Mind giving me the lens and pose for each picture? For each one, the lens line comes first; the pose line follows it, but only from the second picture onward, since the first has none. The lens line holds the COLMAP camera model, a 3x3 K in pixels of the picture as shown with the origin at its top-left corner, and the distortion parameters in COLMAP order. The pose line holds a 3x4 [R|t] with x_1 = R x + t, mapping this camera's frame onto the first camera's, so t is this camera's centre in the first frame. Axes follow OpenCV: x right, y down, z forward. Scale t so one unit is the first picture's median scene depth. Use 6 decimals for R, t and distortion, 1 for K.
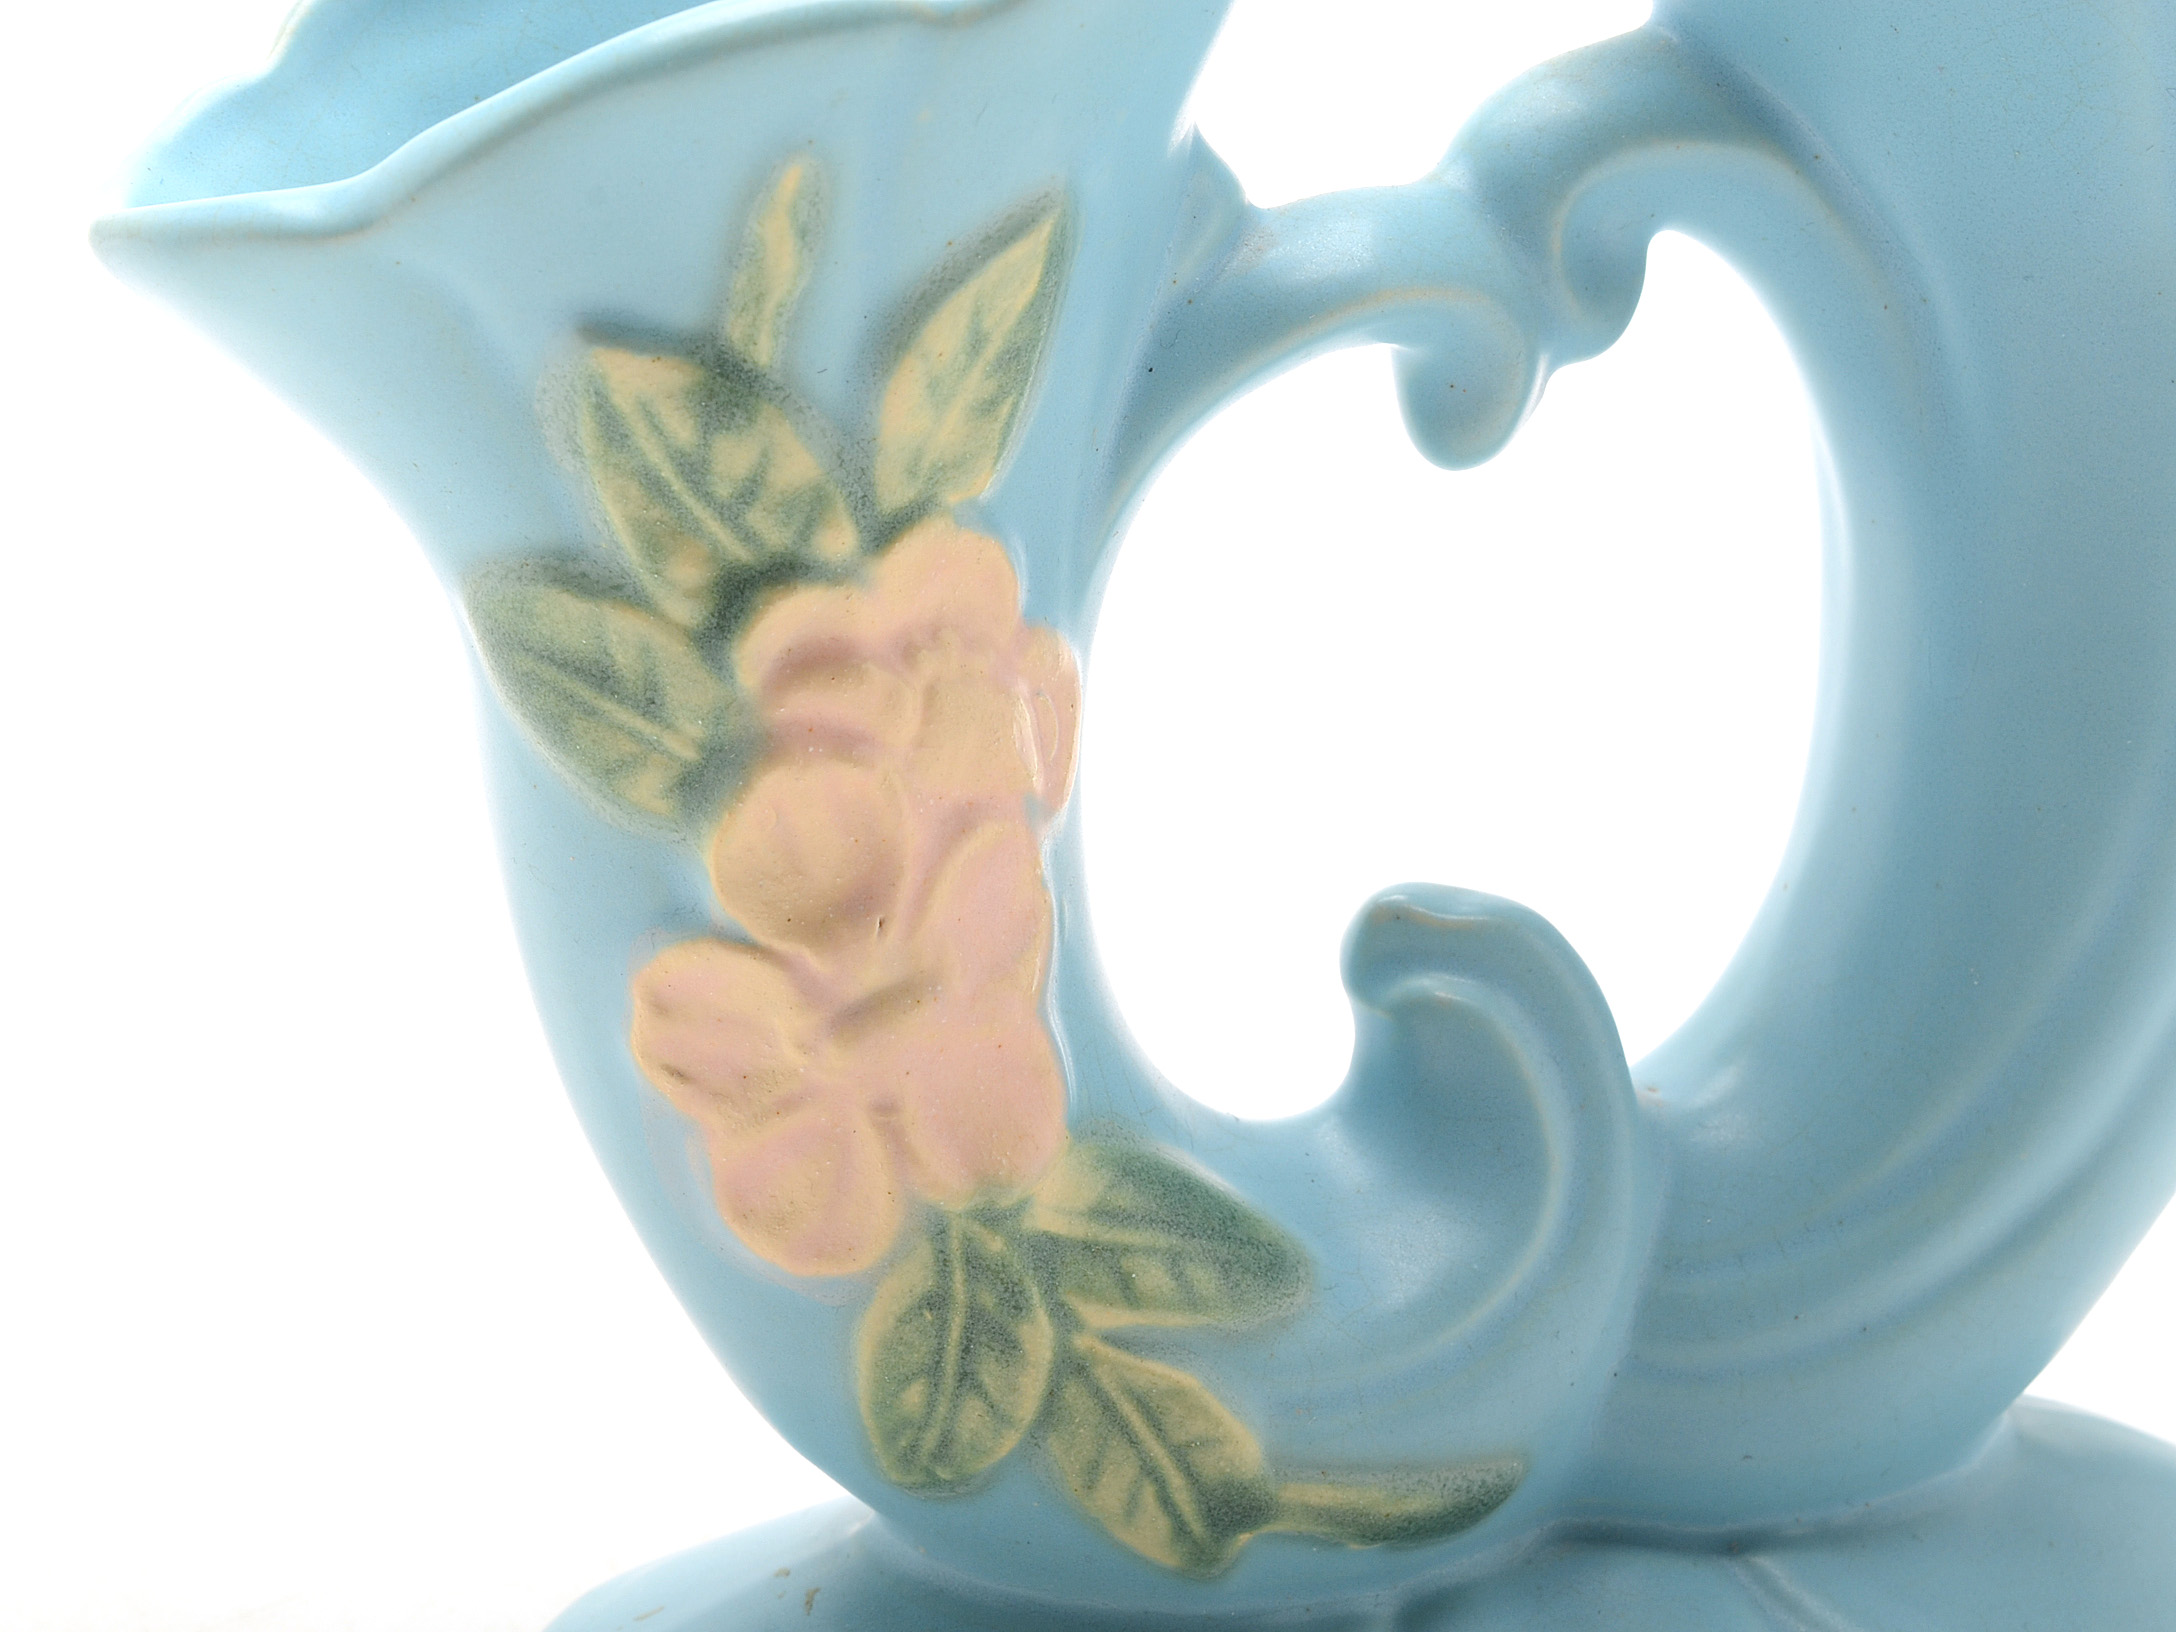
lens RADIAL K [[4984.9, 0, 1088.0], [0, 4984.9, 816.0], [0, 0, 1]] dist [0.315069, 0.240318]
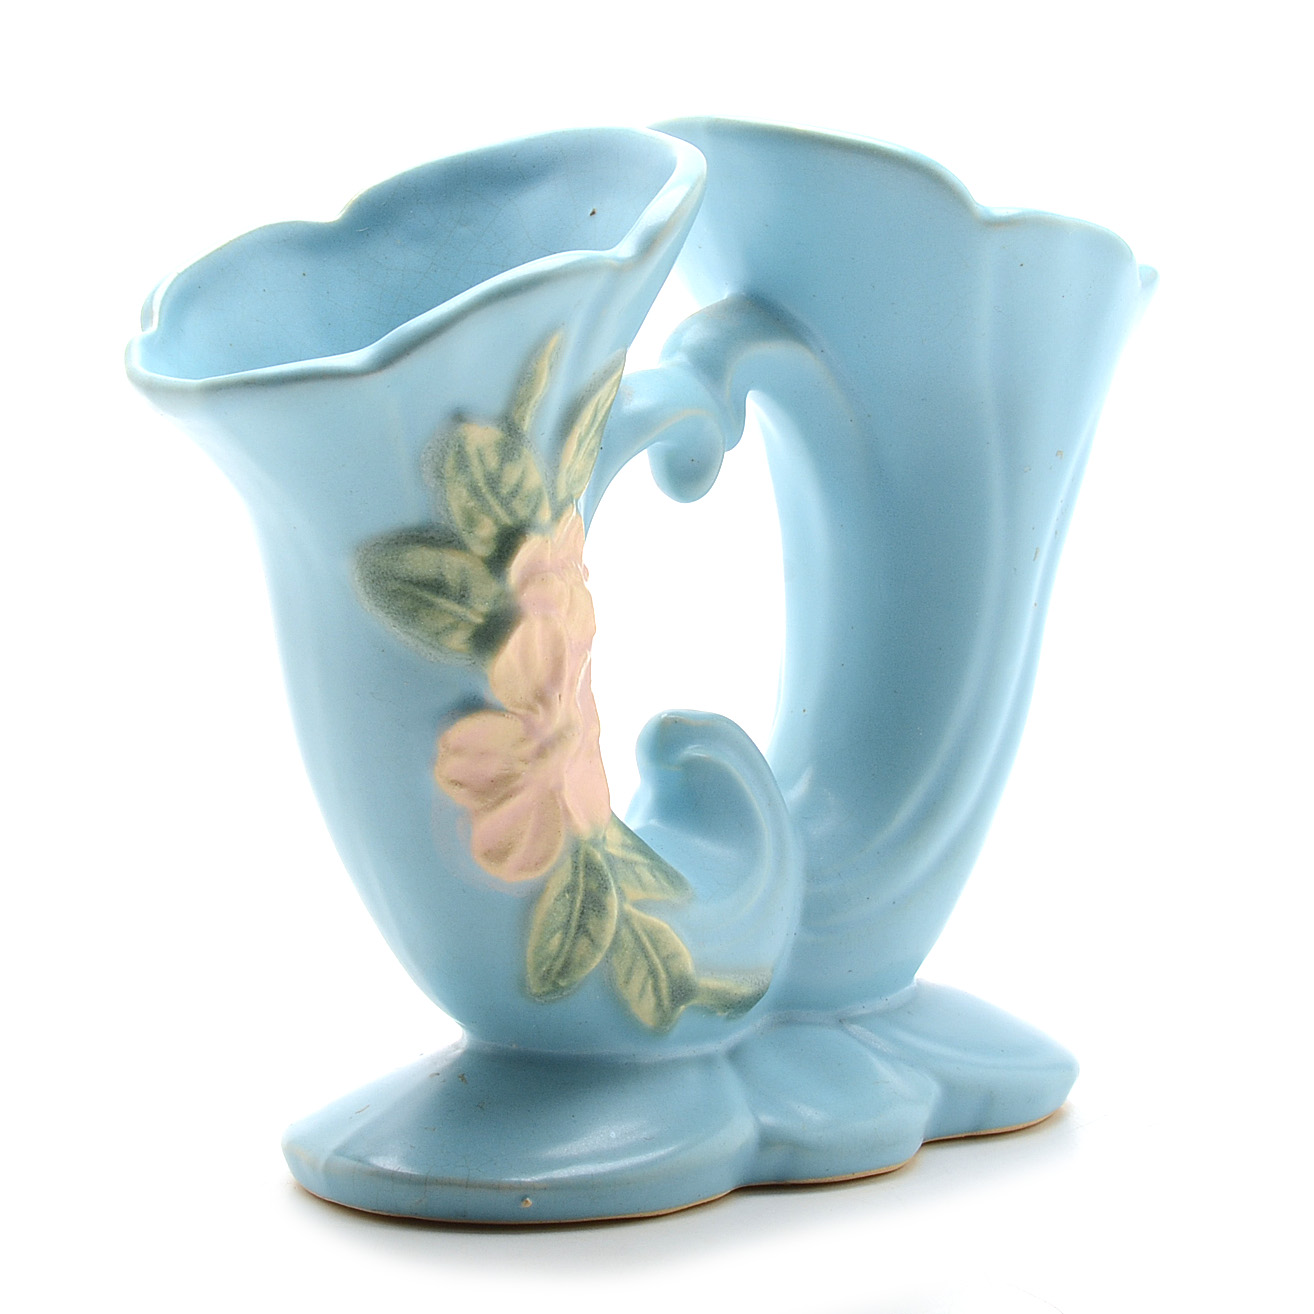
lens RADIAL K [[4790.2, 0, 657.0], [0, 4790.2, 657.0], [0, 0, 1]] dist [0.823931, -1.507288]
pose [[0.889182, -0.062194, 0.453307, -0.932815], [0.131713, 0.983575, -0.123414, 0.263169], [-0.438186, 0.169444, 0.882769, -0.828350]]
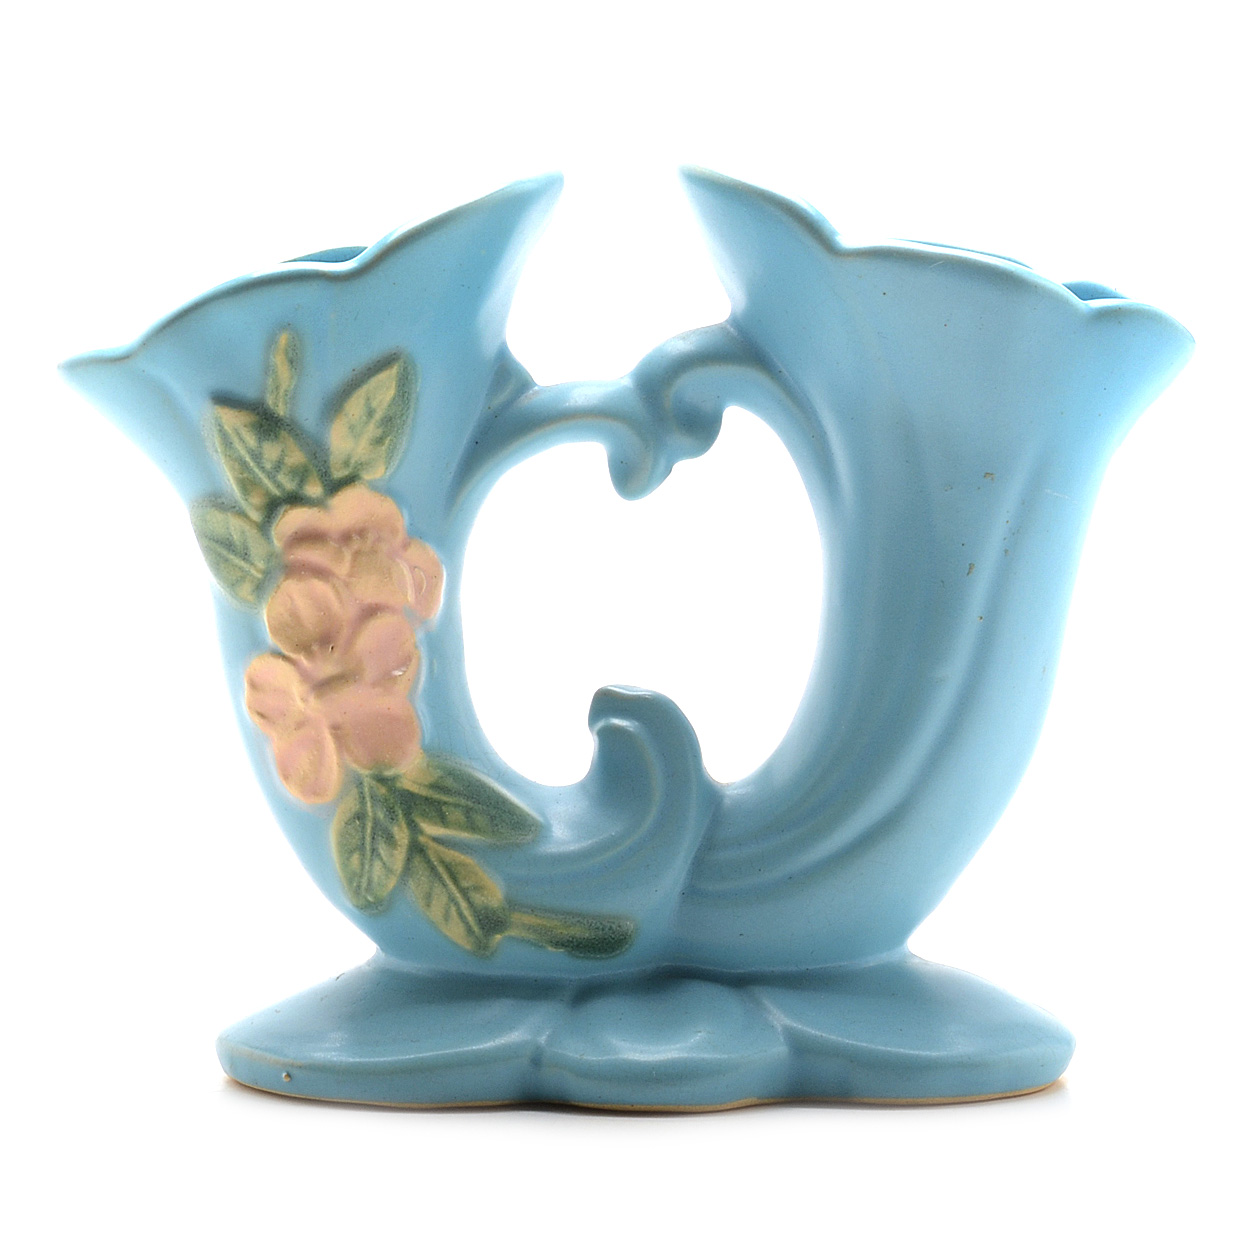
lens RADIAL K [[4593.3, 0, 630.0], [0, 4593.3, 630.0], [0, 0, 1]] dist [0.823931, -1.507288]
pose [[0.959887, 0.018248, -0.279791, 0.743596], [-0.071635, 0.980723, -0.181798, 0.420093], [0.271080, 0.194548, 0.942691, -1.125066]]
